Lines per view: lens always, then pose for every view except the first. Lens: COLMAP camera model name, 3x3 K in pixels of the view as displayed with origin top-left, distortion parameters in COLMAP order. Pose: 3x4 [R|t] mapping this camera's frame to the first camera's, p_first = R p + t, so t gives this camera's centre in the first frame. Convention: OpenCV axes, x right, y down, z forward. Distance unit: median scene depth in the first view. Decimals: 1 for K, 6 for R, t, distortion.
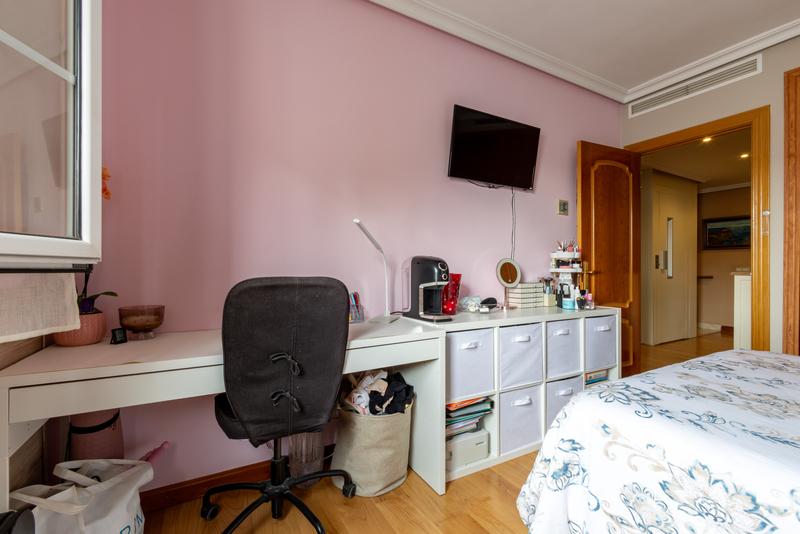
lens RADIAL K [[348.6, 0, 402.7], [0, 348.6, 267.5], [0, 0, 1]] dist [0.001037, 0.000687]
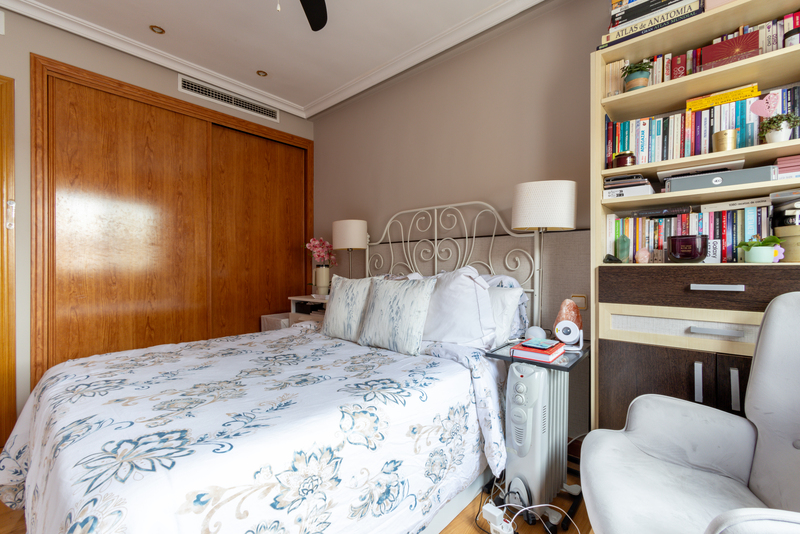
lens RADIAL K [[348.6, 0, 407.3], [0, 348.6, 266.5], [0, 0, 1]] dist [0.001037, 0.000687]
pose [[-0.319669, 0.001066, 0.947529, -0.191066], [0.000217, 0.999999, -0.001052, 0.002169], [-0.947529, -0.000131, -0.319669, 0.784499]]
